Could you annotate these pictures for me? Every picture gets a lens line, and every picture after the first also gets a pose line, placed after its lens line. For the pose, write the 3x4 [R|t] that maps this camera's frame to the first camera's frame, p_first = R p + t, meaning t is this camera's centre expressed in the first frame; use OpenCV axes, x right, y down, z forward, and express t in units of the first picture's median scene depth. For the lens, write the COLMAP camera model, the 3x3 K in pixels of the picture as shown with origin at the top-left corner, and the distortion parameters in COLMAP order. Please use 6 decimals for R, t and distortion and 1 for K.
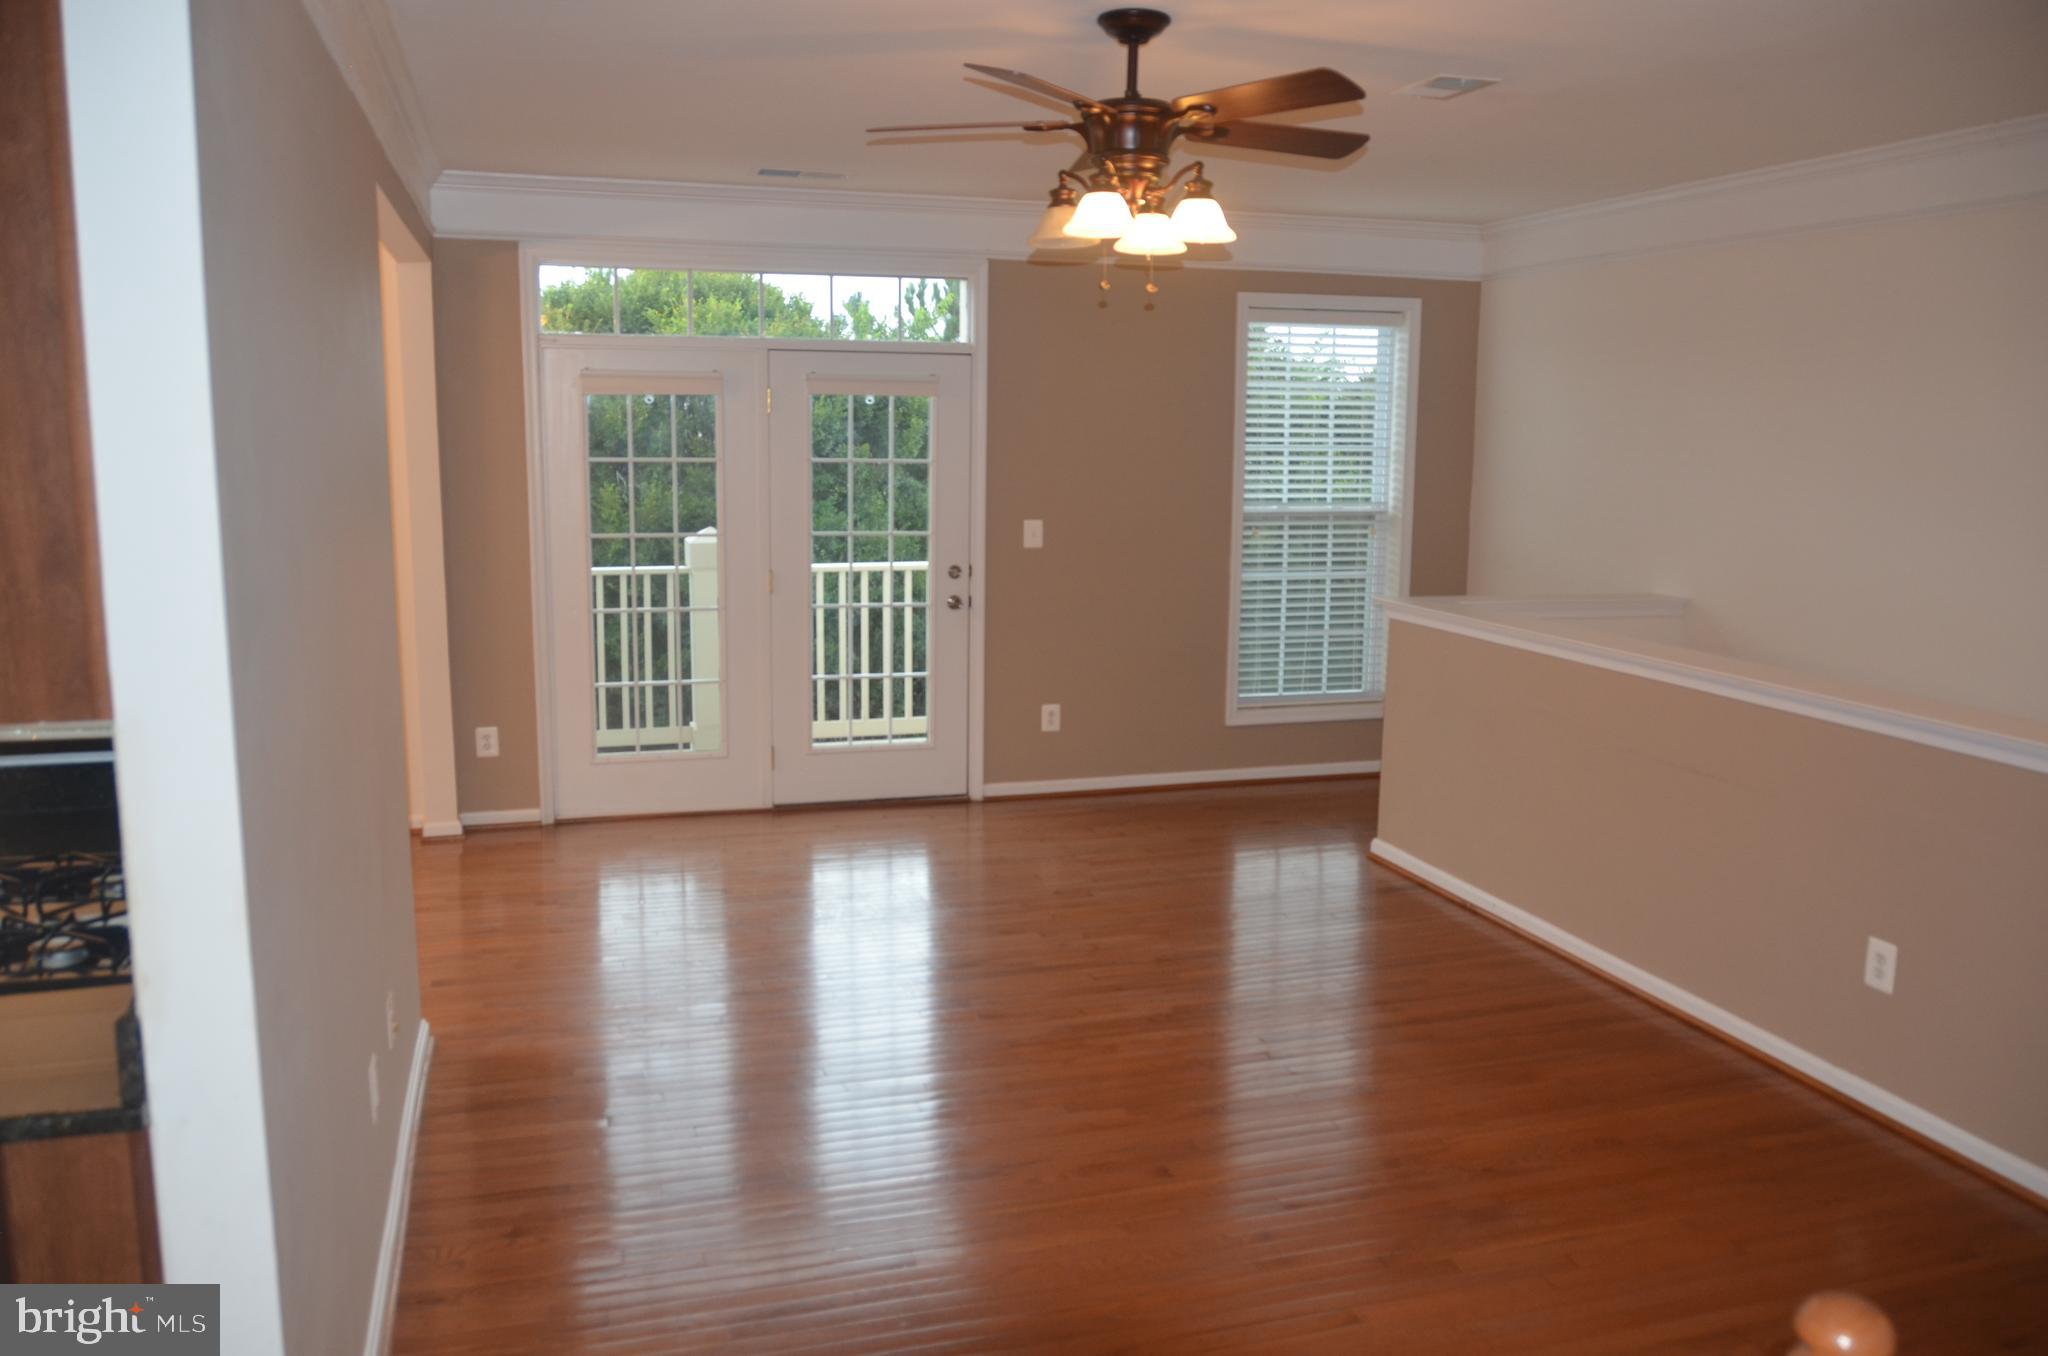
lens RADIAL K [[1587.7, 0, 1024.0], [0, 1587.7, 678.0], [0, 0, 1]] dist [-0.037733, -0.005170]
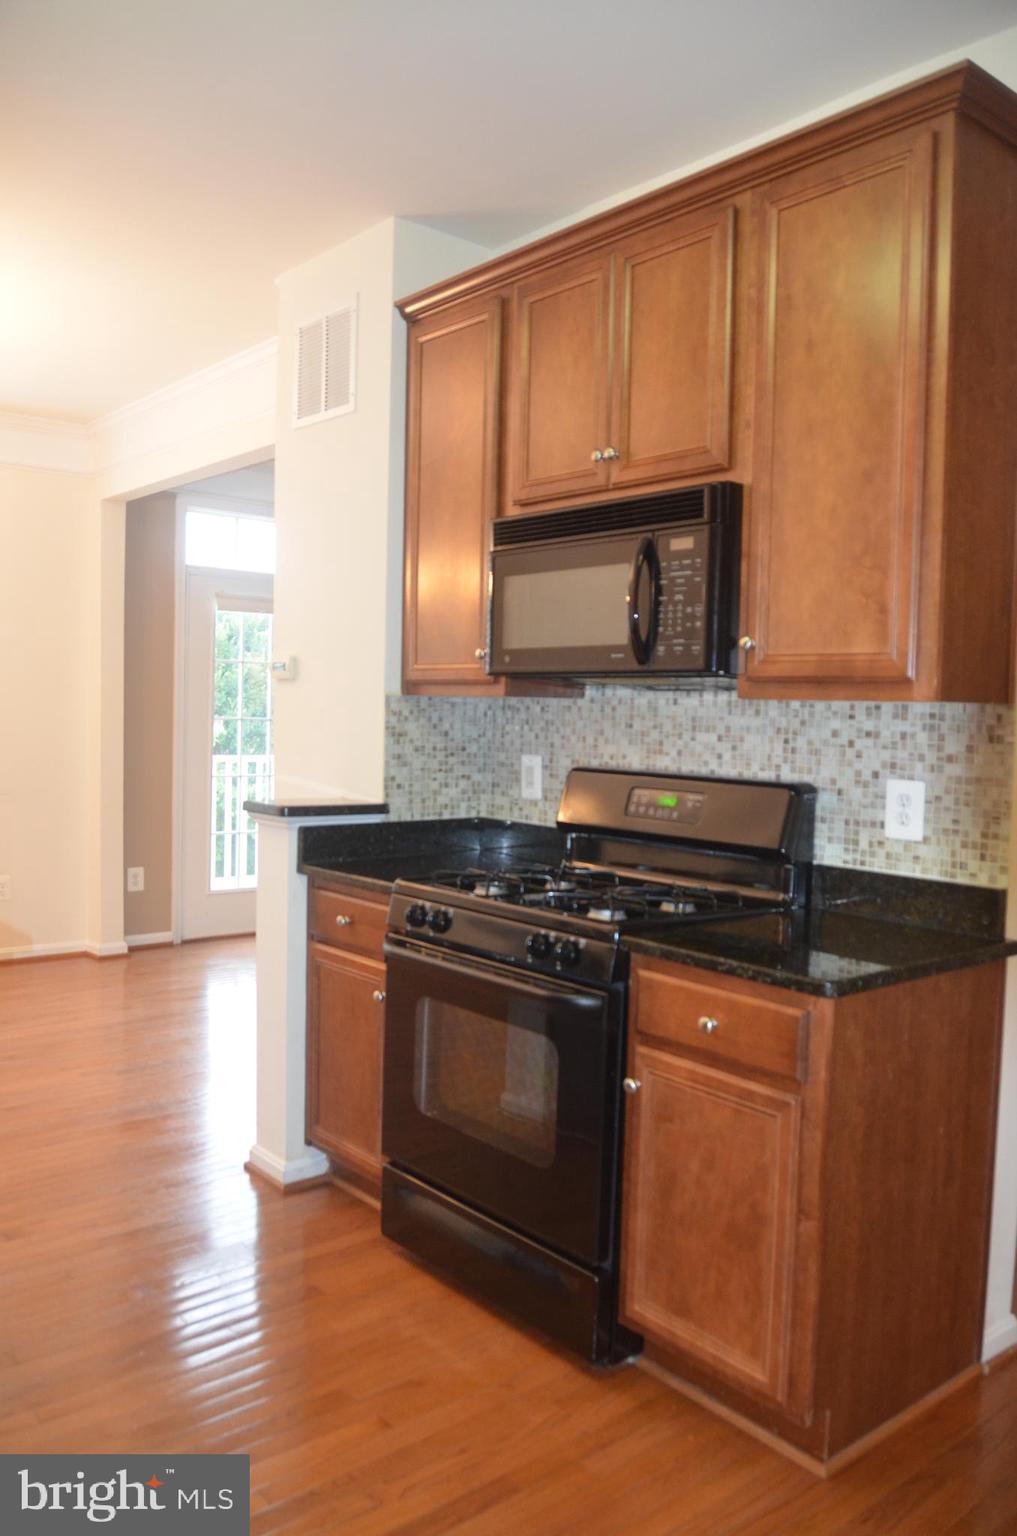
lens RADIAL K [[1190.7, 0, 509.9], [0, 1190.7, 772.0], [0, 0, 1]] dist [-0.037733, -0.005170]
pose [[0.919226, -0.004937, 0.393699, -0.437831], [0.043562, 0.995058, -0.089233, 0.052540], [-0.391313, 0.099176, 0.914898, 0.004707]]
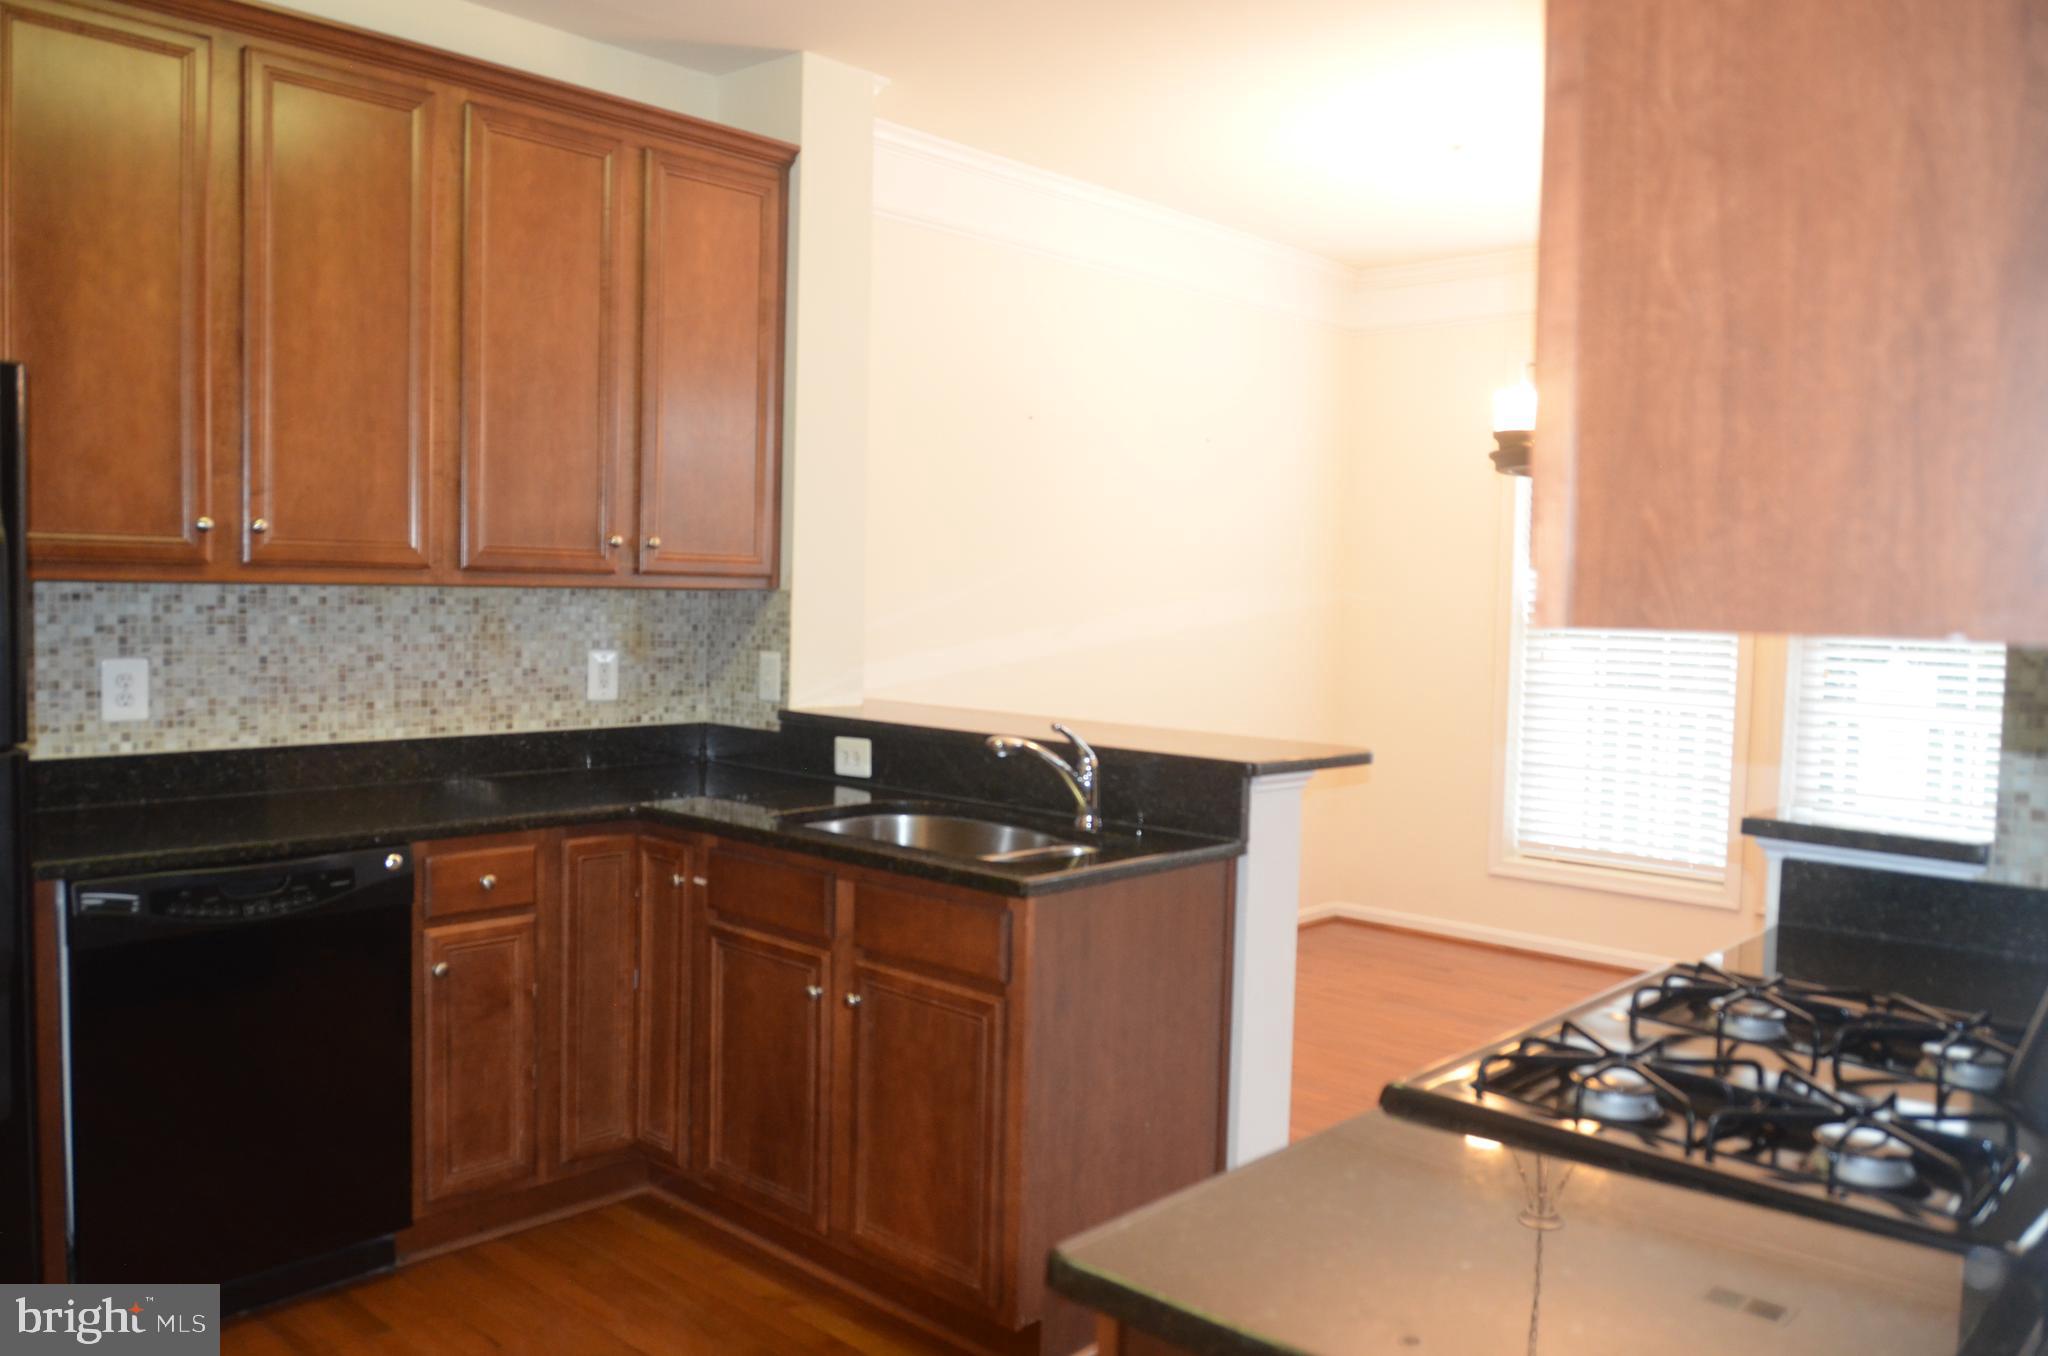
lens RADIAL K [[1587.7, 0, 1024.0], [0, 1587.7, 678.0], [0, 0, 1]] dist [-0.037733, -0.005170]
pose [[0.500156, 0.054714, -0.864205, -0.101667], [-0.154868, 0.987563, -0.027105, 0.023511], [0.851974, 0.147394, 0.502409, 0.150502]]
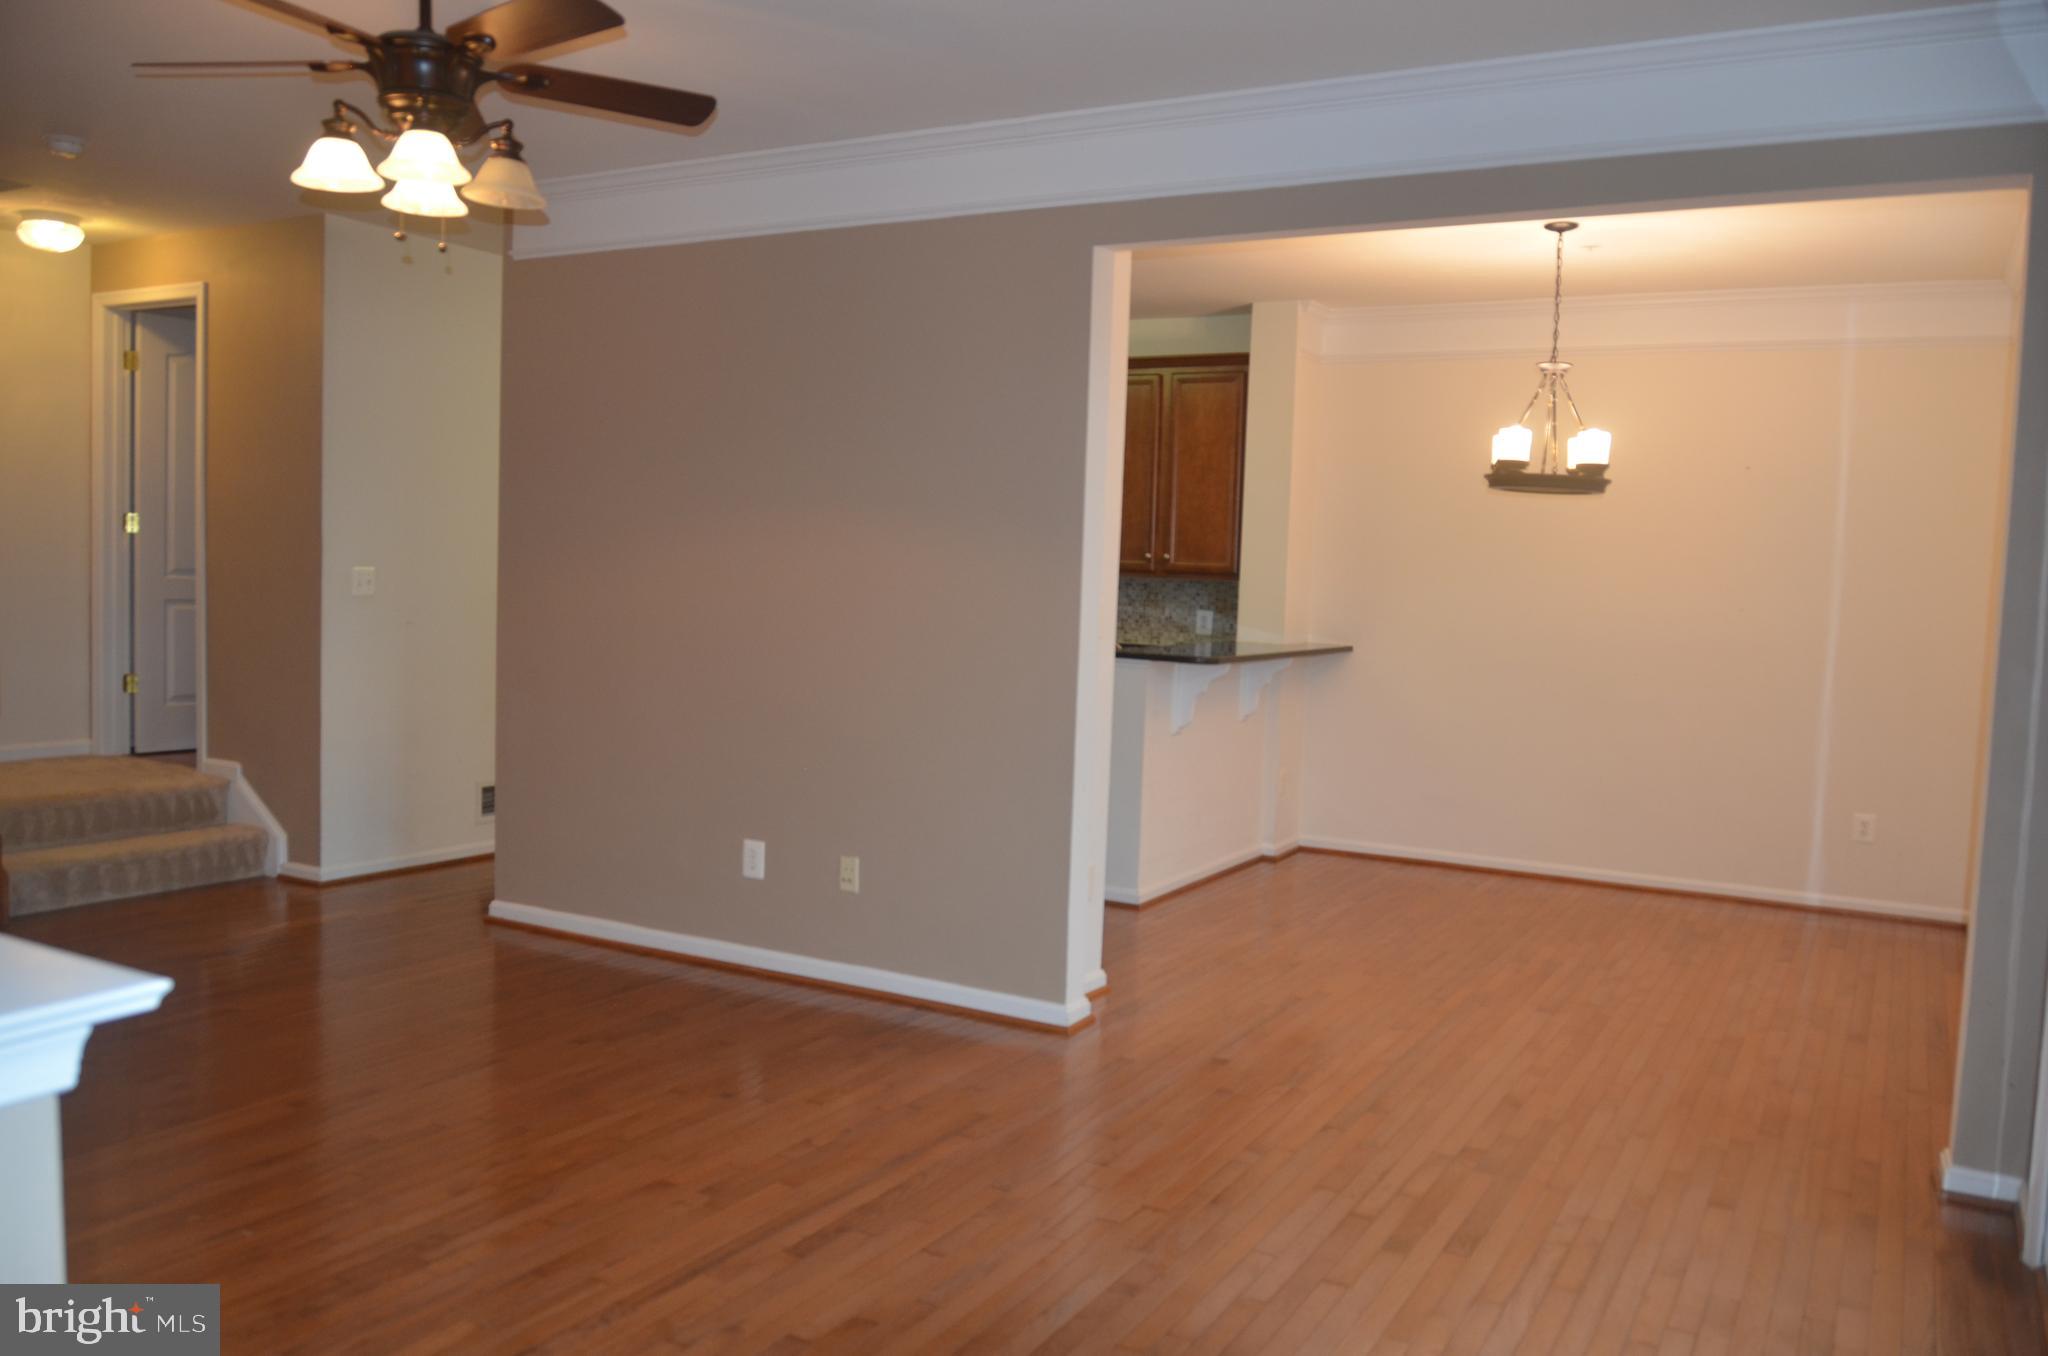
lens RADIAL K [[1587.7, 0, 1024.0], [0, 1587.7, 678.0], [0, 0, 1]] dist [-0.037733, -0.005170]
pose [[-0.720391, 0.016495, -0.693372, 0.259356], [-0.145320, 0.973937, 0.174152, -0.122909], [0.678173, 0.226219, -0.699218, 1.103289]]
